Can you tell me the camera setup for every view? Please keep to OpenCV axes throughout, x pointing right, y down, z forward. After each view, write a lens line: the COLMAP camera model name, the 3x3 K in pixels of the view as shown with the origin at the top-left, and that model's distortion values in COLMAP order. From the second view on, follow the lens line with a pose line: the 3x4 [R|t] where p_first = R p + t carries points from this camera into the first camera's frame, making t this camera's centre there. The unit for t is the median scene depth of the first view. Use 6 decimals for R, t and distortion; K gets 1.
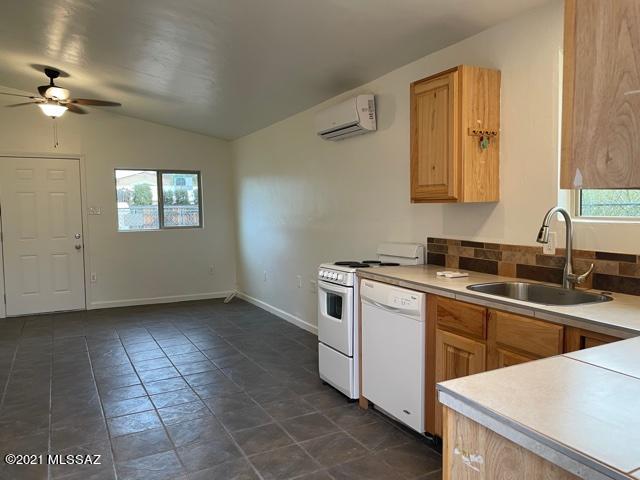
lens RADIAL K [[484.2, 0, 320.0], [0, 484.2, 240.0], [0, 0, 1]] dist [0.094922, -0.125945]
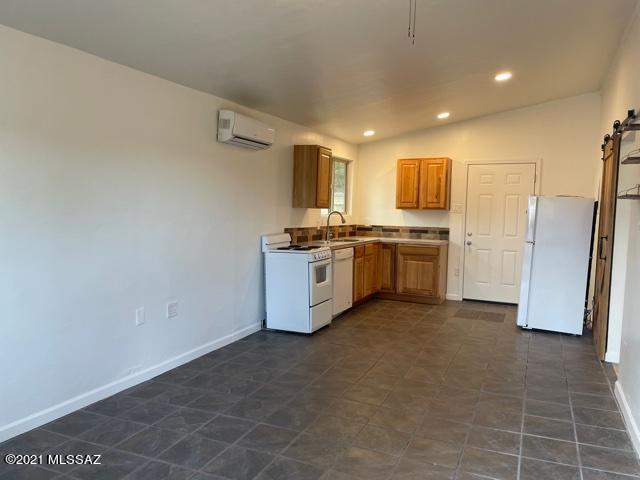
lens RADIAL K [[484.2, 0, 320.0], [0, 484.2, 240.0], [0, 0, 1]] dist [0.094922, -0.125945]
pose [[-0.614808, -0.052060, 0.786957, -0.775508], [0.042142, 0.994225, 0.098696, -0.083099], [-0.787550, 0.093843, -0.609064, 1.276515]]
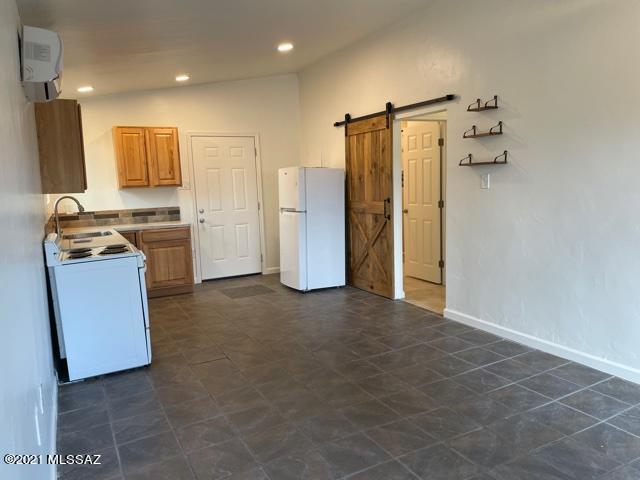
lens RADIAL K [[484.2, 0, 320.0], [0, 484.2, 240.0], [0, 0, 1]] dist [0.094922, -0.125945]
pose [[-0.998643, 0.052054, 0.001683, -0.260813], [0.051395, 0.979735, 0.193593, -0.105021], [0.008428, 0.193417, -0.981080, 1.388020]]
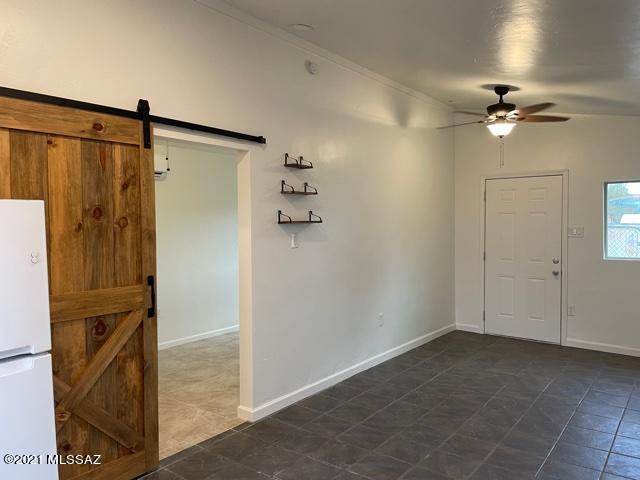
lens RADIAL K [[484.2, 0, 320.0], [0, 484.2, 240.0], [0, 0, 1]] dist [0.094922, -0.125945]
pose [[0.425643, 0.044630, -0.903790, 0.167774], [-0.060925, 0.997930, 0.020586, -0.048930], [0.902838, 0.046301, 0.427481, 0.293681]]
